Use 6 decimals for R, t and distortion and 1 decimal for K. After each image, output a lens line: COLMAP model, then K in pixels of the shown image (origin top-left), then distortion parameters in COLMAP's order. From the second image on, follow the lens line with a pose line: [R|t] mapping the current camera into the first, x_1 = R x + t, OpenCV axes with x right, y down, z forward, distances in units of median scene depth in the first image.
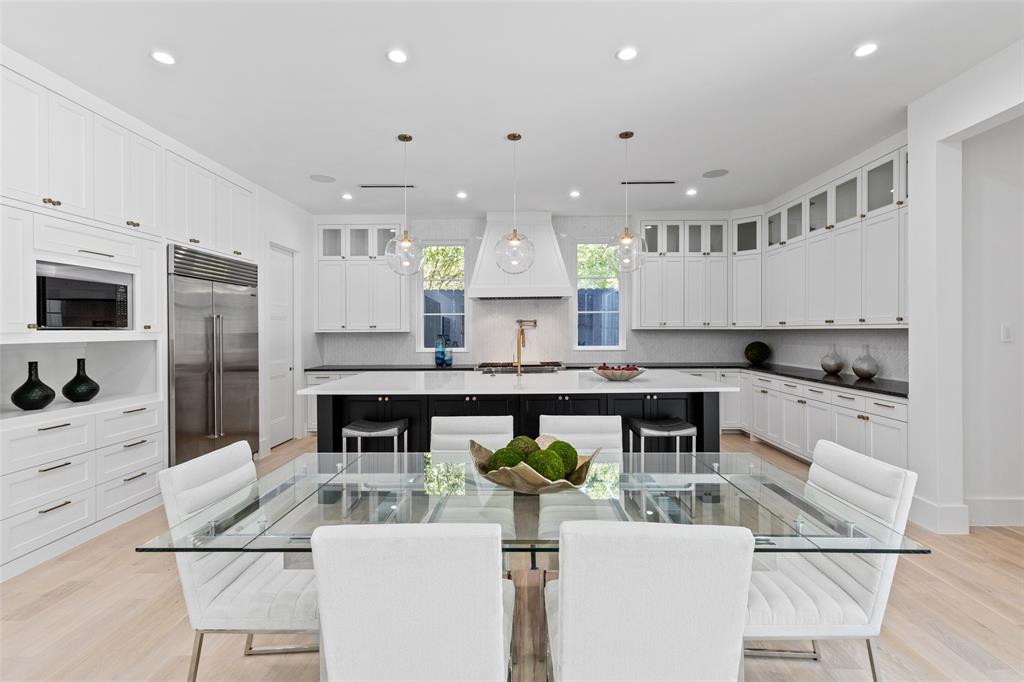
lens RADIAL K [[461.4, 0, 518.6], [0, 461.4, 337.8], [0, 0, 1]] dist [0.002422, -0.001728]
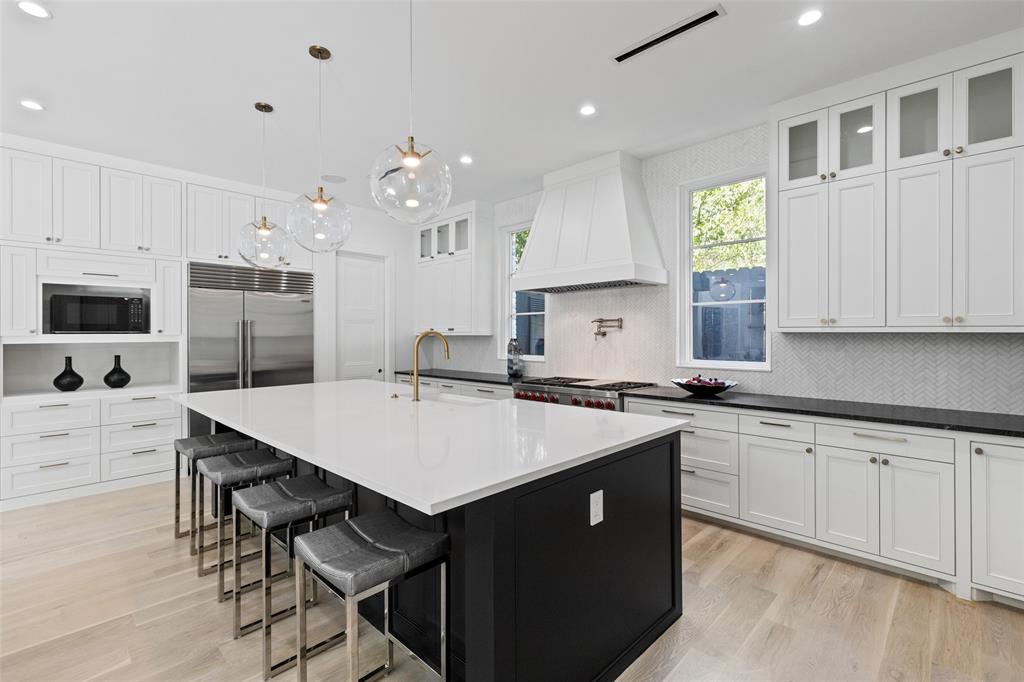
lens RADIAL K [[461.4, 0, 511.3], [0, 461.4, 334.0], [0, 0, 1]] dist [0.002422, -0.001728]
pose [[0.724849, 0.003895, -0.688897, 0.426041], [-0.011648, 0.999910, -0.006603, -0.010666], [0.688809, 0.012810, 0.724829, 0.448129]]
